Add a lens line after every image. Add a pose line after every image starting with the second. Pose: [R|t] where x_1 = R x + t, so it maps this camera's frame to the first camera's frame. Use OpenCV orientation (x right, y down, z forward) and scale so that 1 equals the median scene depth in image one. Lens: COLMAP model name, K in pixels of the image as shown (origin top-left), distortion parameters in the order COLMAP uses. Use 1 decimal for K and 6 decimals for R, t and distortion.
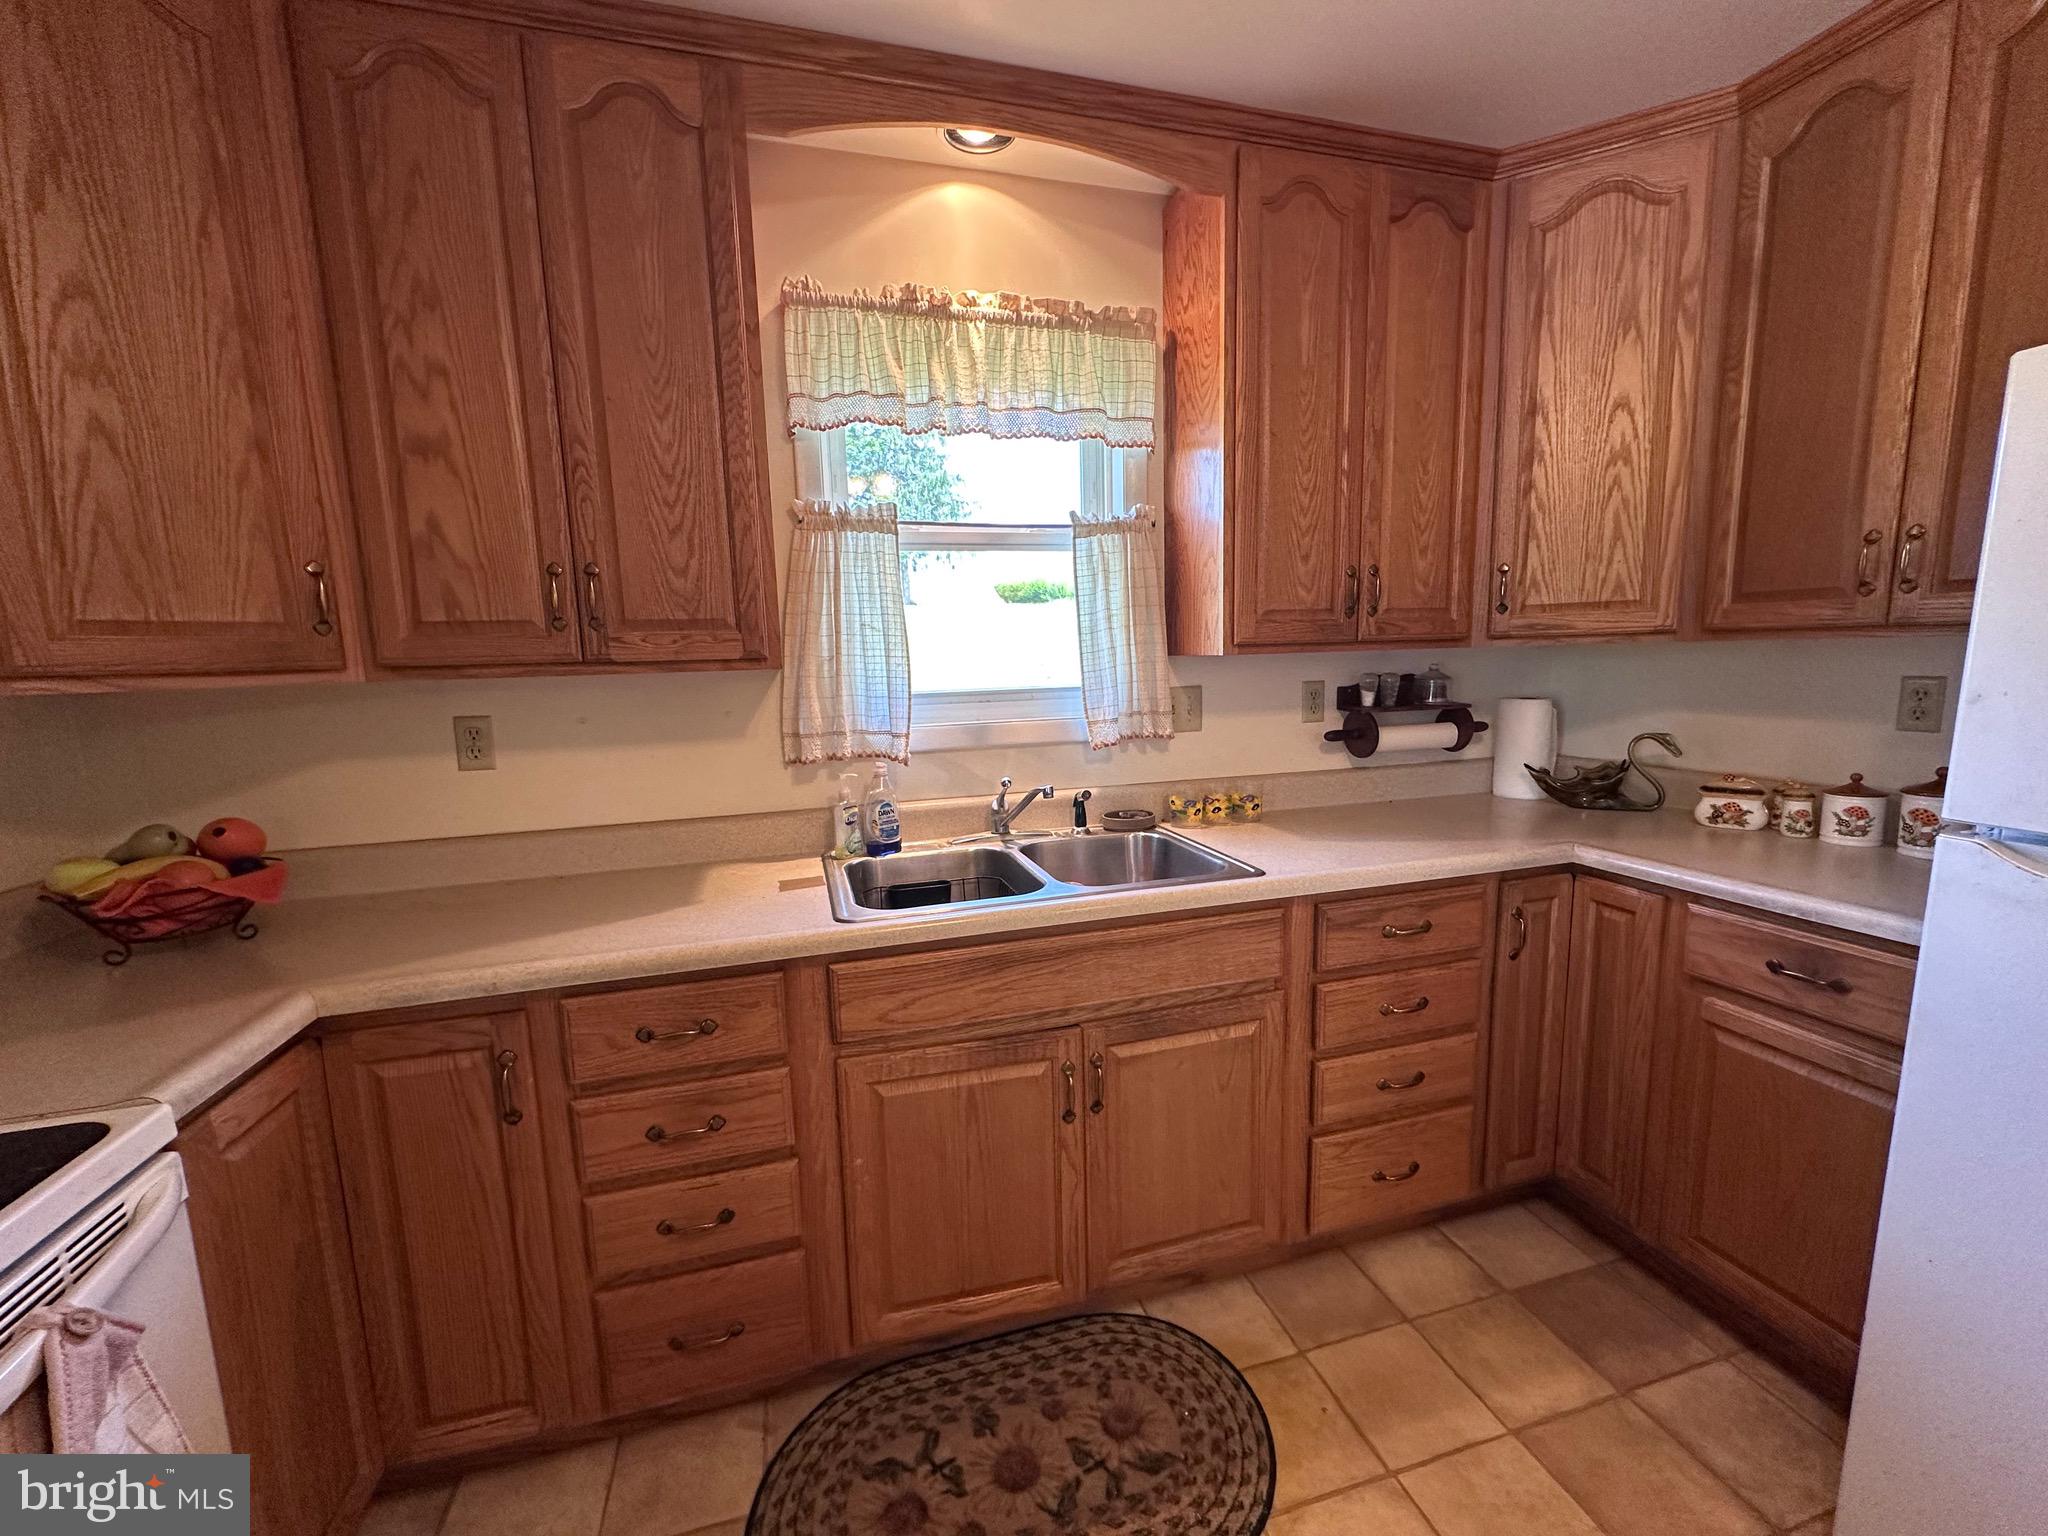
lens RADIAL K [[814.6, 0, 1022.9], [0, 814.6, 772.0], [0, 0, 1]] dist [-0.004016, 0.000534]
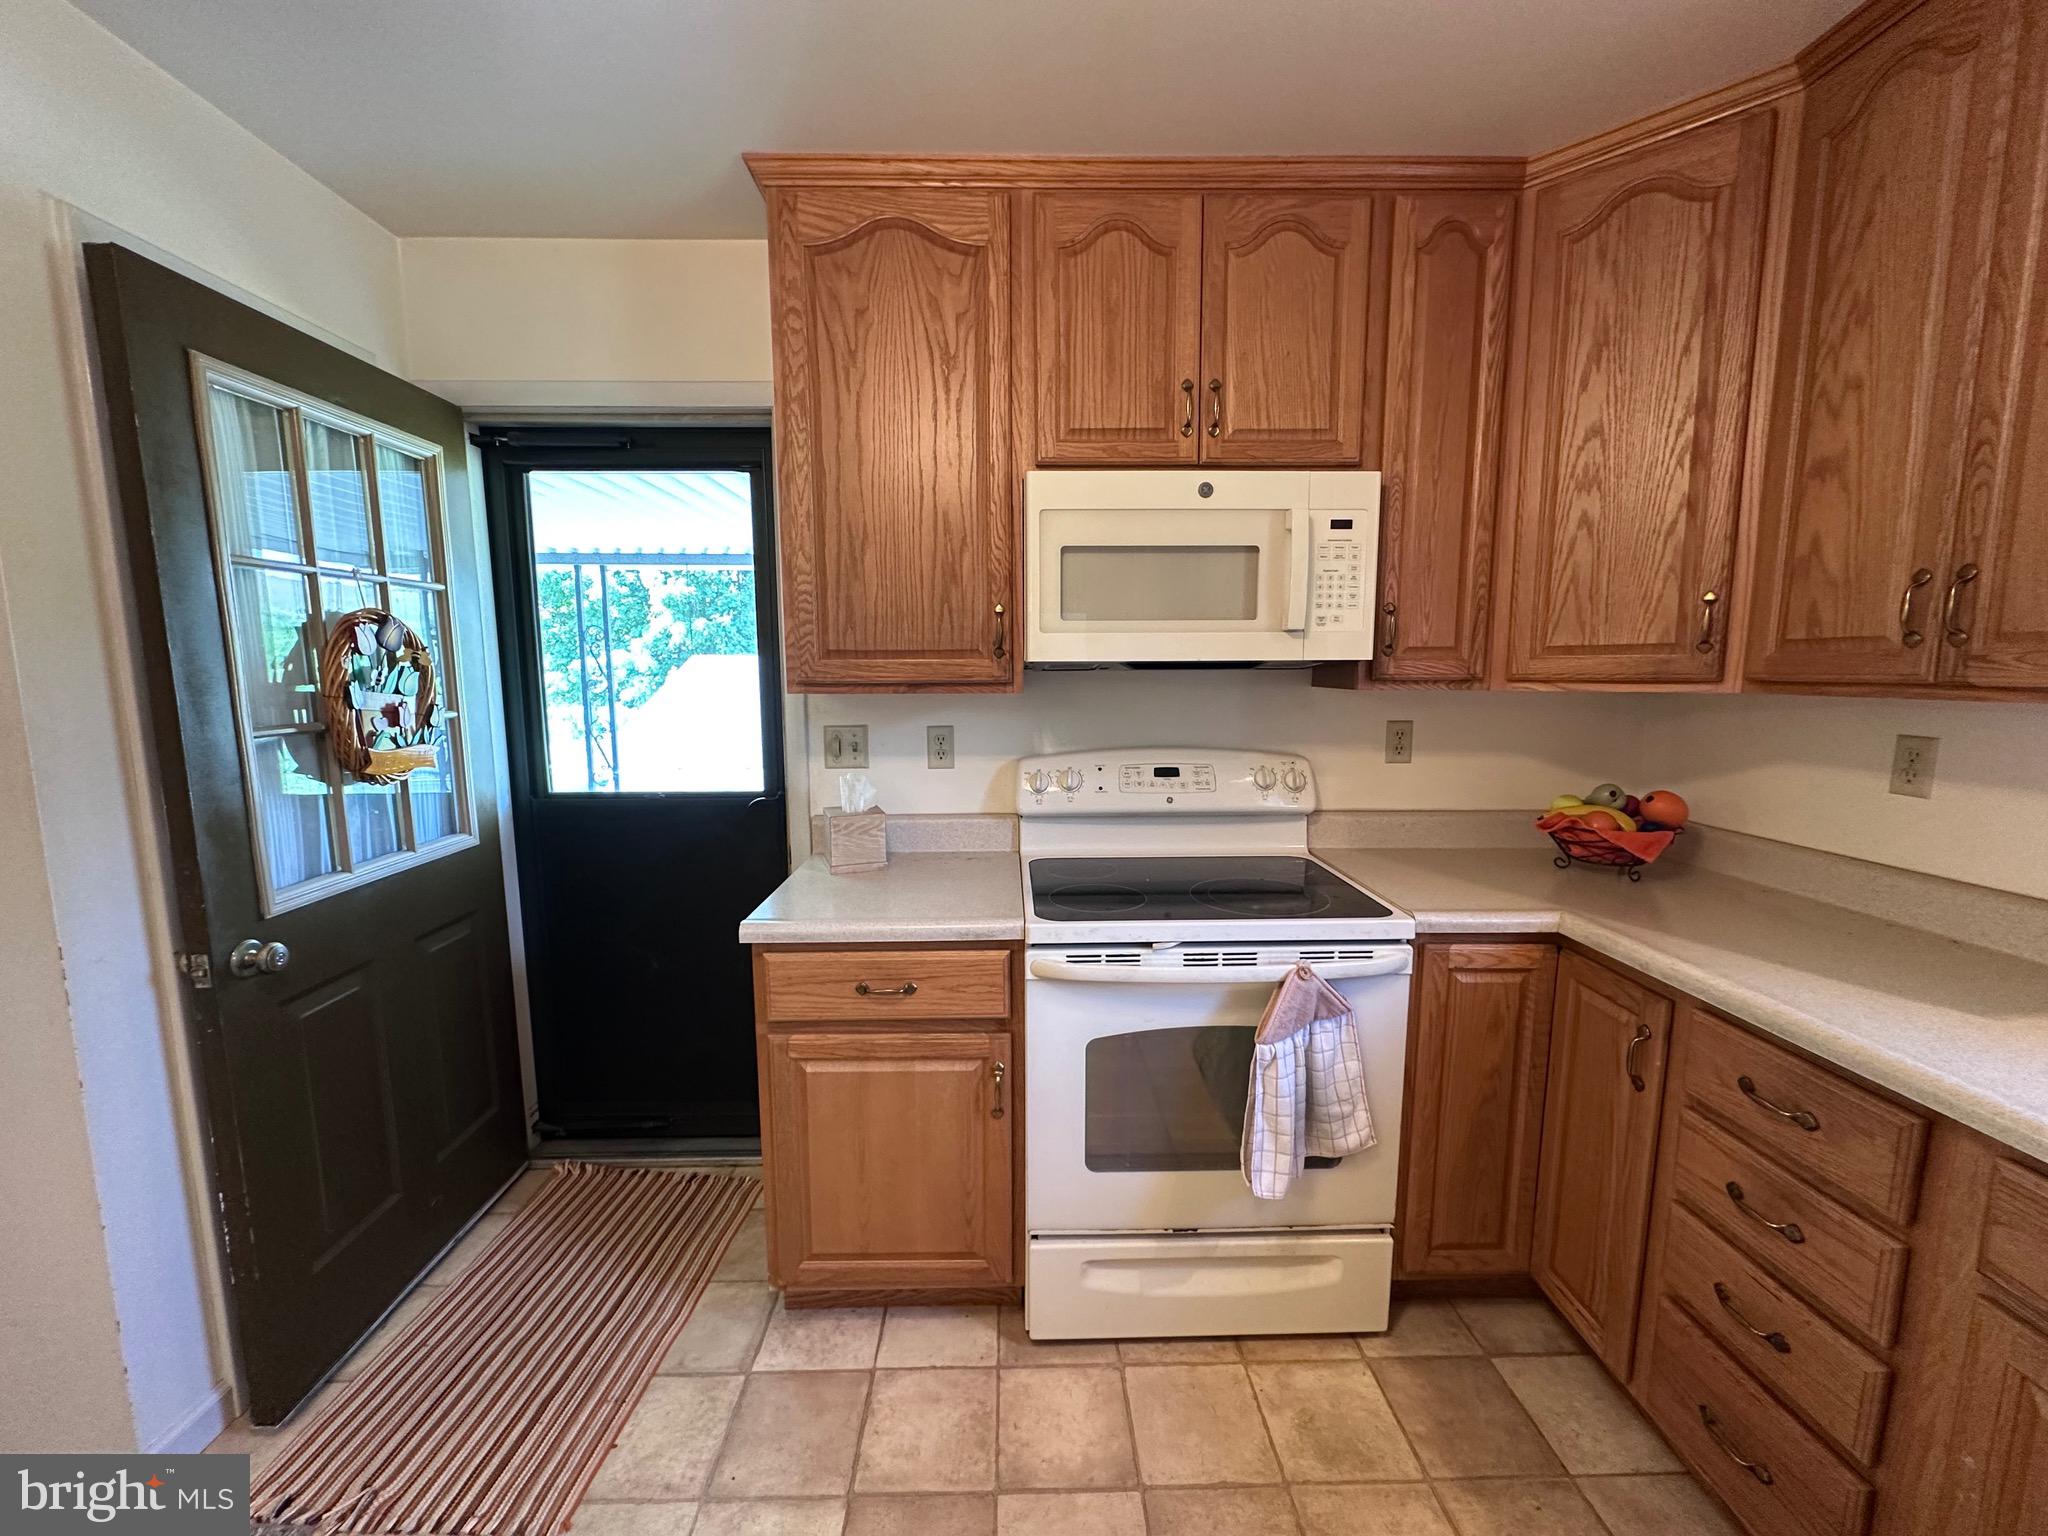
lens RADIAL K [[814.6, 0, 1024.1], [0, 814.6, 771.6], [0, 0, 1]] dist [-0.004016, 0.000534]
pose [[-0.253713, 0.150497, -0.955500, 0.516676], [-0.126723, 0.974136, 0.187081, -0.086933], [0.958942, 0.168549, -0.228080, 0.313398]]
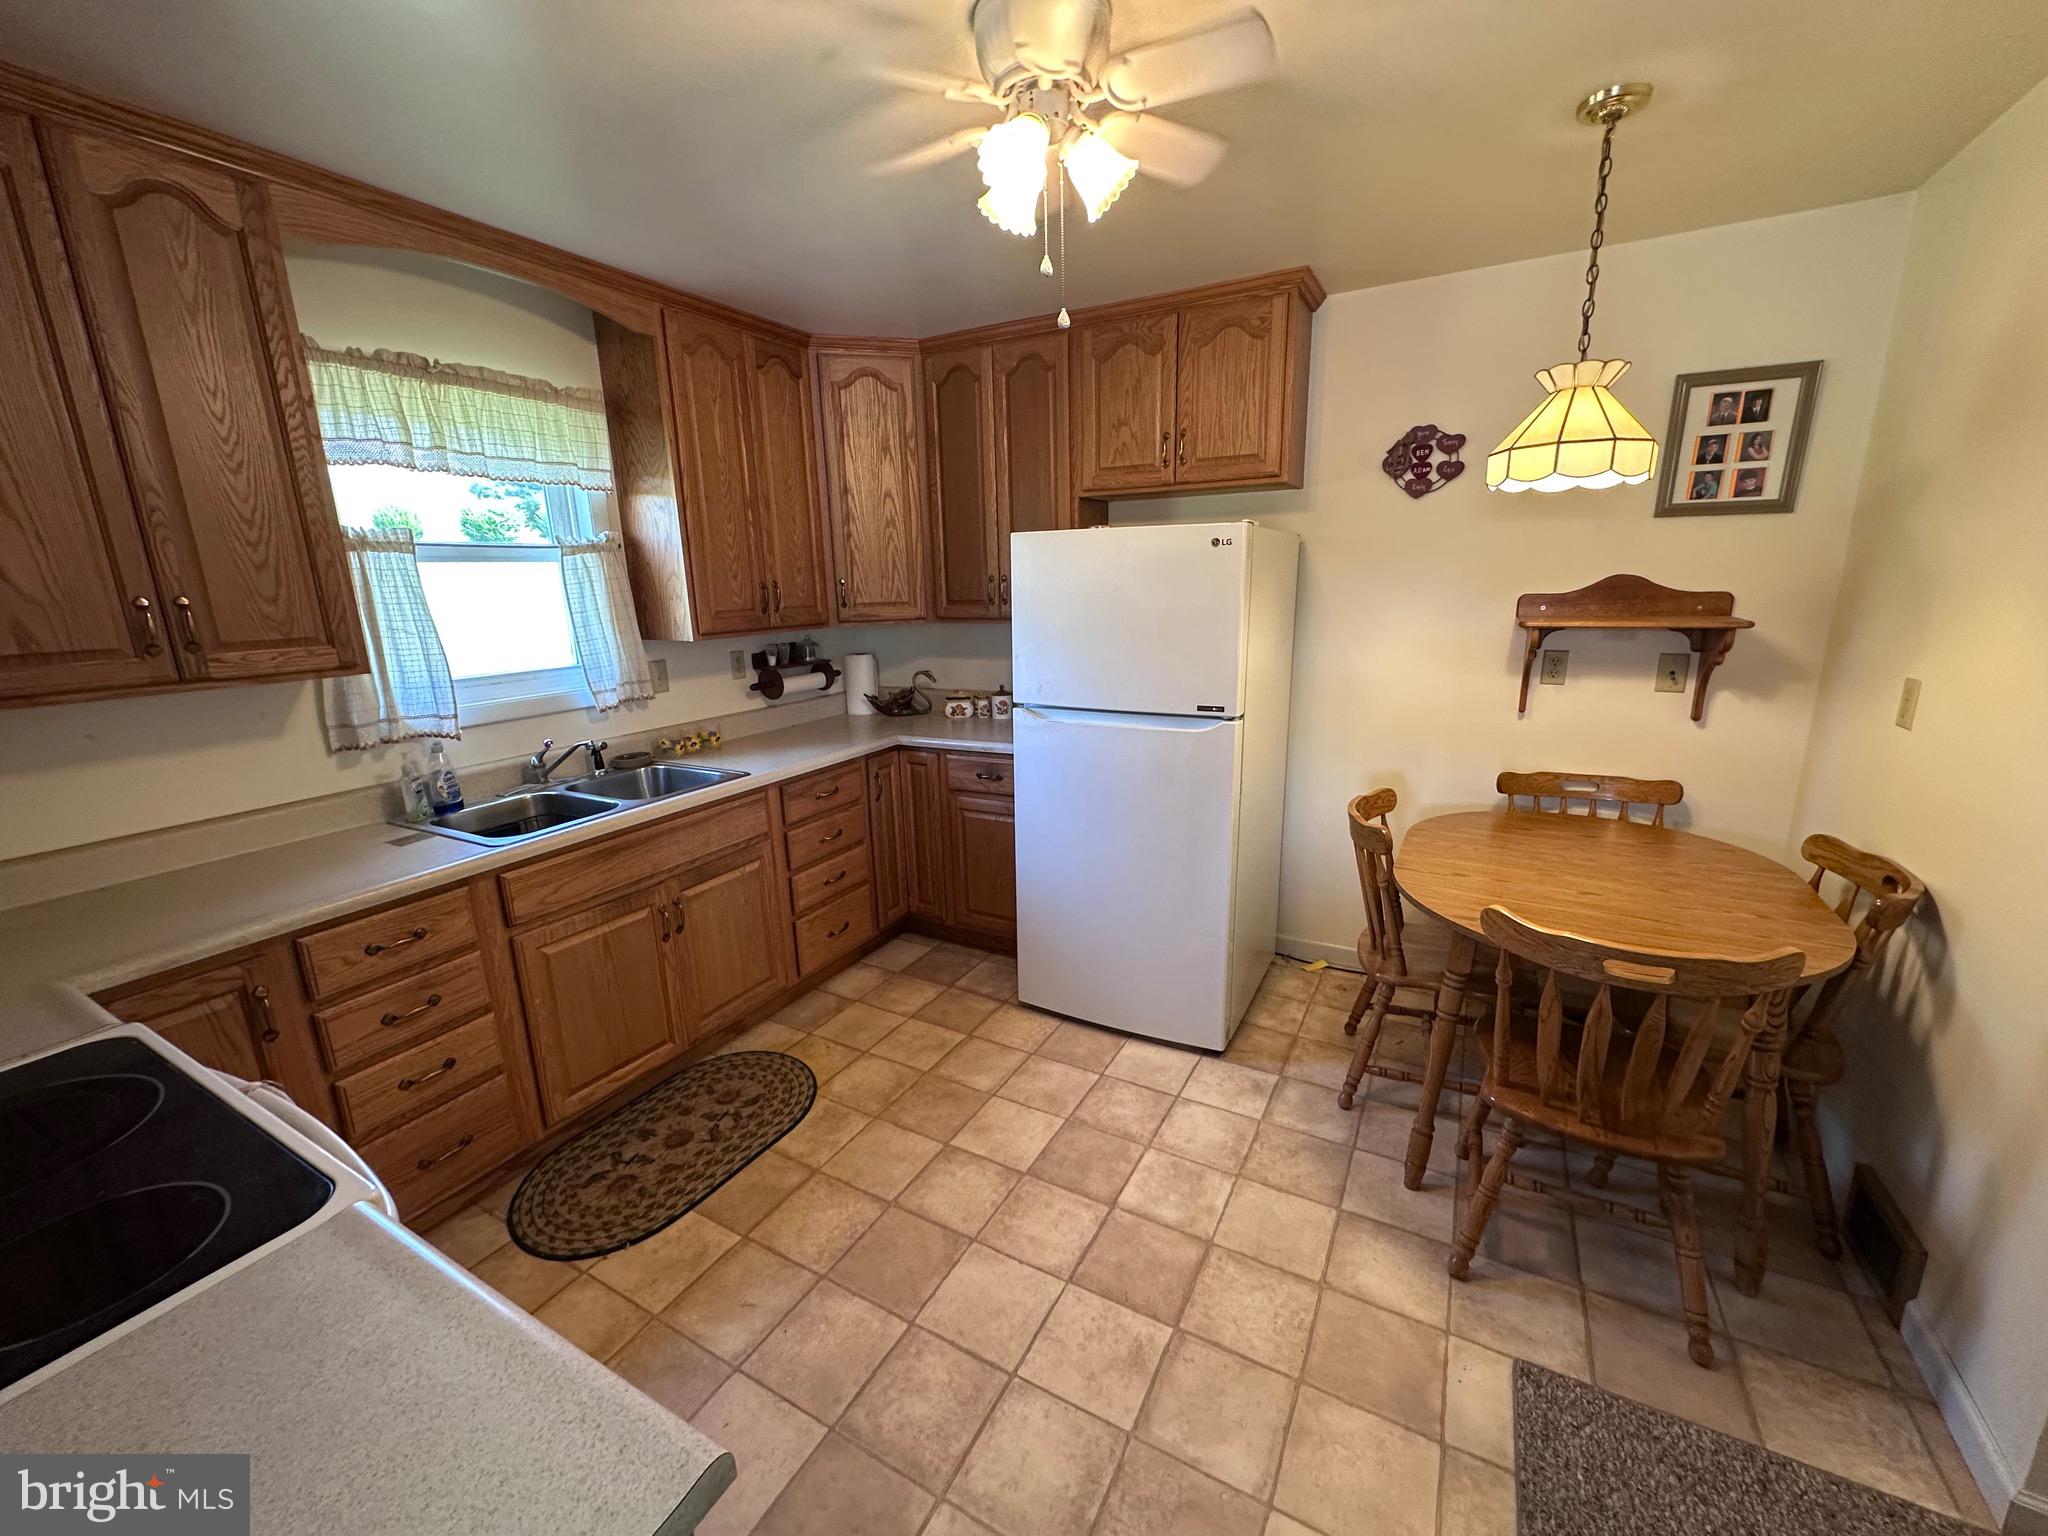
lens RADIAL K [[814.6, 0, 1022.1], [0, 814.6, 772.2], [0, 0, 1]] dist [-0.004016, 0.000534]
pose [[0.707394, -0.156311, 0.689319, -0.519382], [0.105764, 0.987669, 0.115427, -0.015286], [-0.698862, -0.008747, 0.715203, -0.667134]]
